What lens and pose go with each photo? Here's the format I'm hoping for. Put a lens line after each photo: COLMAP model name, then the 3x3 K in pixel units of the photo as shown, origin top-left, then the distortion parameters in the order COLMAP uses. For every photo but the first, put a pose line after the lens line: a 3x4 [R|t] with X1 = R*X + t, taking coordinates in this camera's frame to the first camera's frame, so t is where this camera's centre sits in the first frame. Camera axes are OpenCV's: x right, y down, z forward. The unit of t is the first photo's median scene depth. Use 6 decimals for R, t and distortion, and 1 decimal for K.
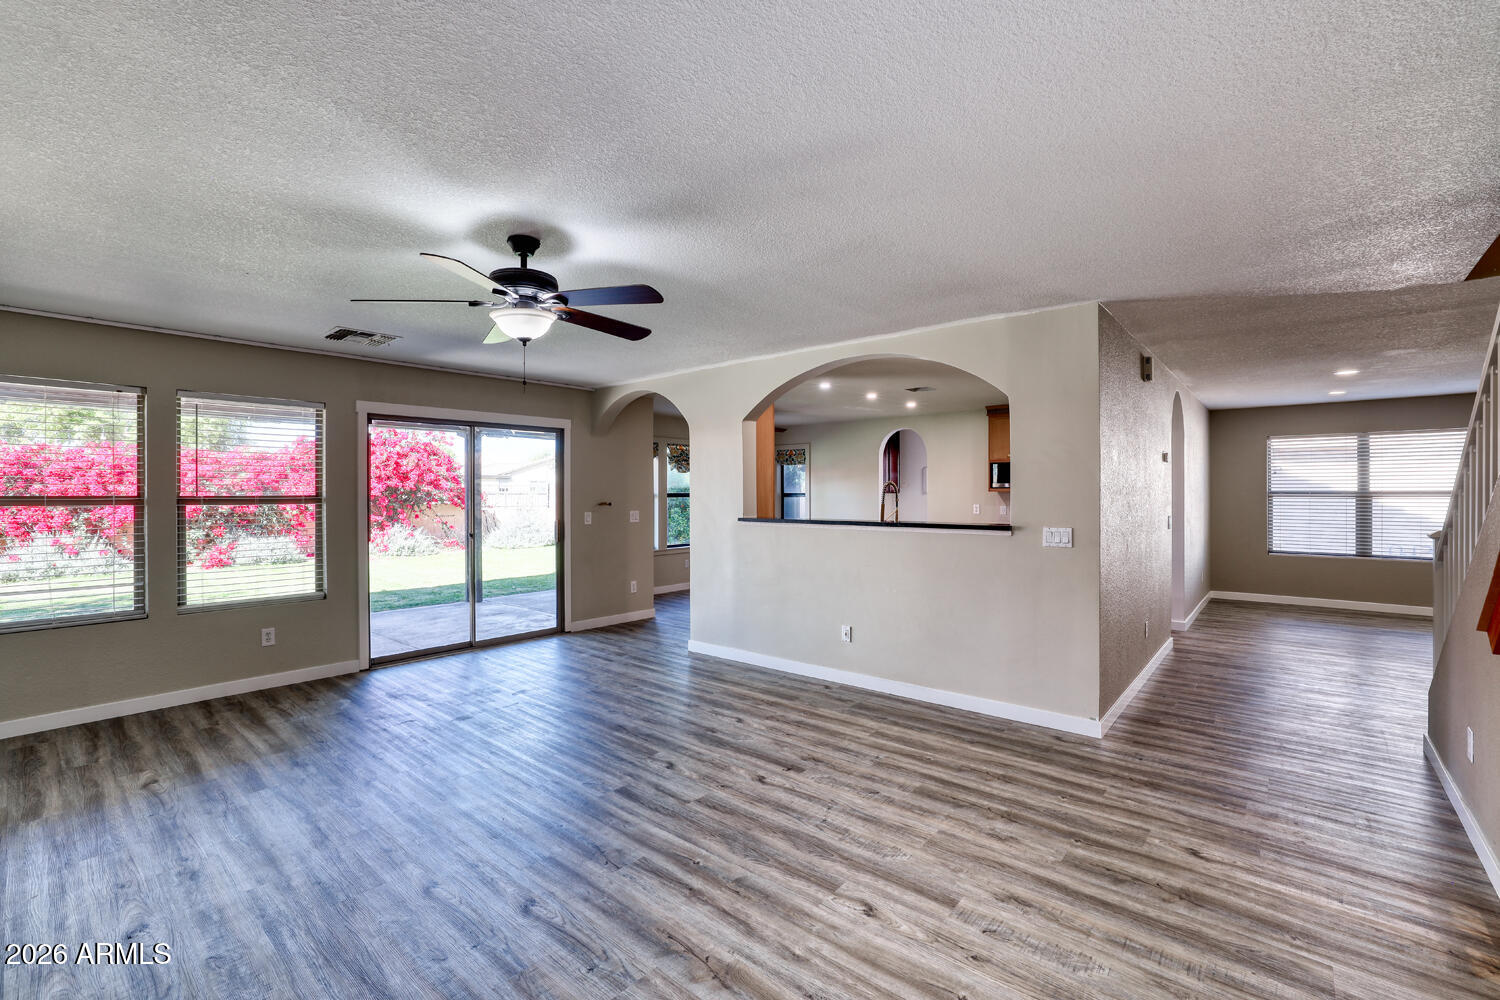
lens RADIAL K [[644.9, 0, 743.8], [0, 644.9, 496.2], [0, 0, 1]] dist [-0.035260, 0.008957]
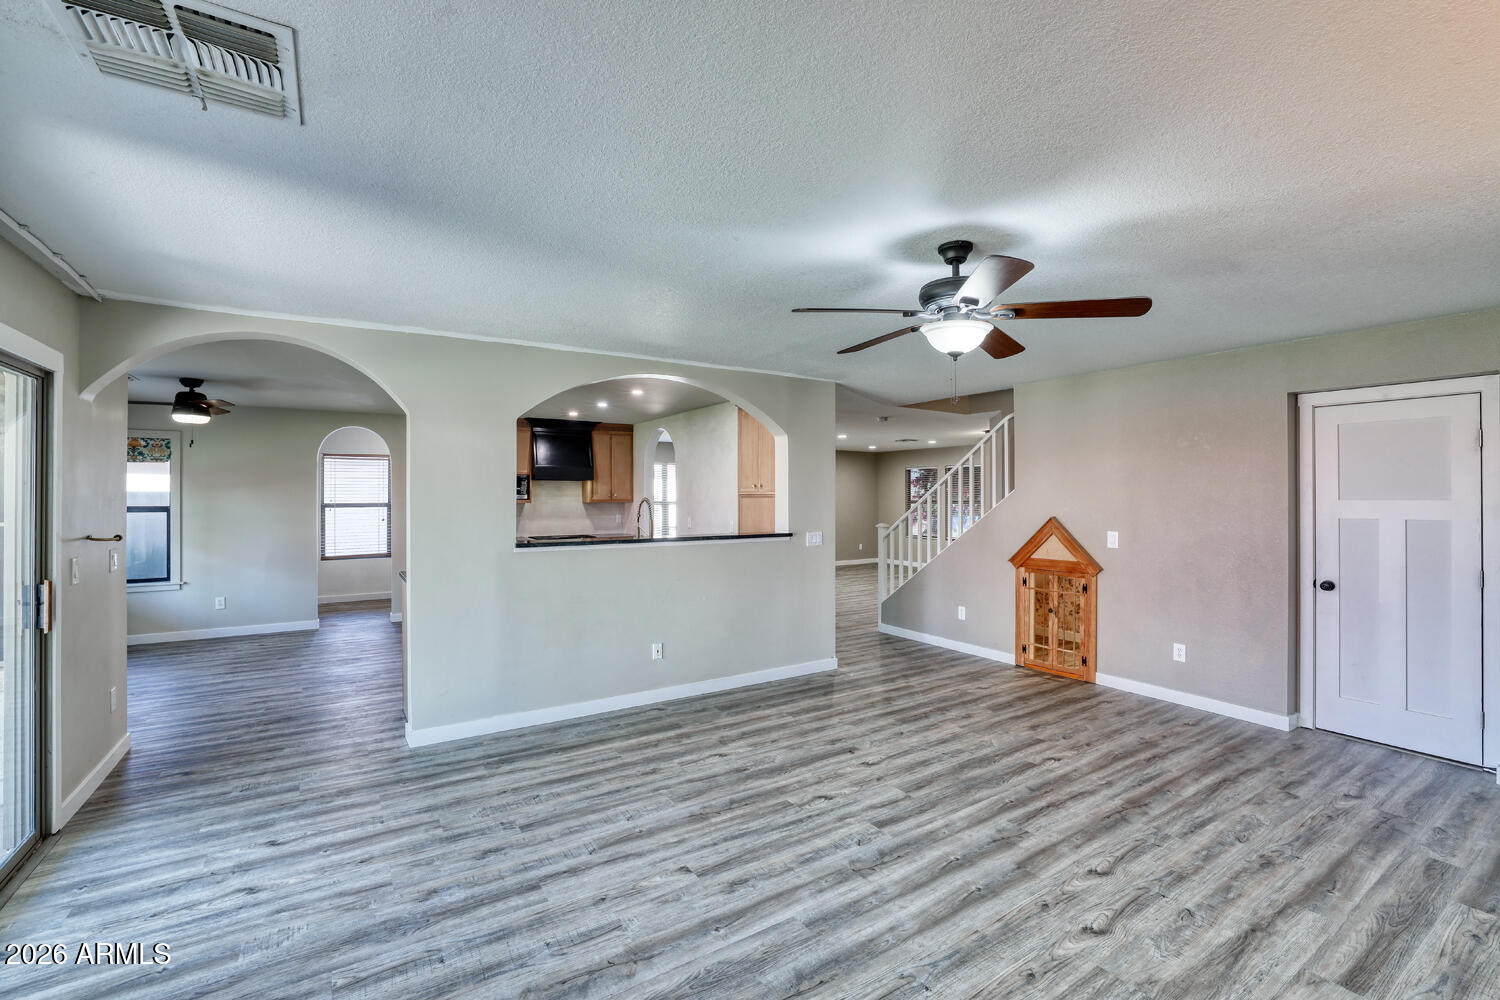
lens RADIAL K [[644.9, 0, 735.9], [0, 644.9, 493.3], [0, 0, 1]] dist [-0.035260, 0.008957]
pose [[0.291880, 0.007729, 0.956424, -1.022940], [0.004136, 0.999948, -0.009343, -0.027826], [-0.956446, 0.006683, 0.291833, 0.799482]]
